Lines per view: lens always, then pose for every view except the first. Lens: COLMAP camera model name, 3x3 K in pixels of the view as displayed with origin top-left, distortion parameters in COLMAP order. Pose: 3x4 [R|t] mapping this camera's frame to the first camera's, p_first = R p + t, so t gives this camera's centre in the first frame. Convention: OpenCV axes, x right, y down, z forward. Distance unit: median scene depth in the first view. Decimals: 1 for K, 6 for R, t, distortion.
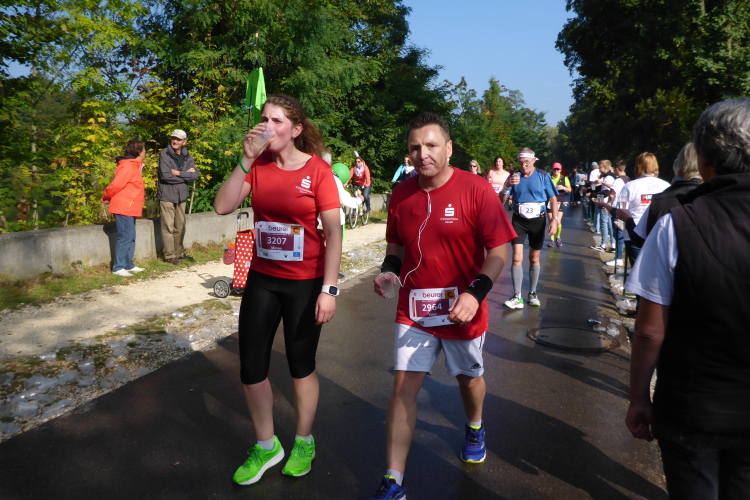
lens RADIAL K [[660.0, 0, 375.0], [0, 660.0, 250.0], [0, 0, 1]] dist [-0.009634, -0.004712]
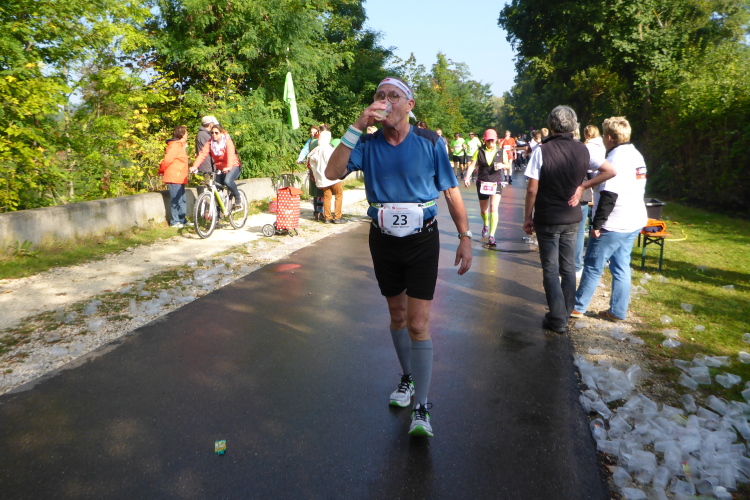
lens RADIAL K [[660.0, 0, 375.0], [0, 660.0, 250.0], [0, 0, 1]] dist [-0.009634, -0.004712]
pose [[0.996520, -0.046060, 0.069471, -0.028241], [0.043434, 0.998301, 0.038850, 0.014647], [-0.071142, -0.035698, 0.996827, -0.113095]]
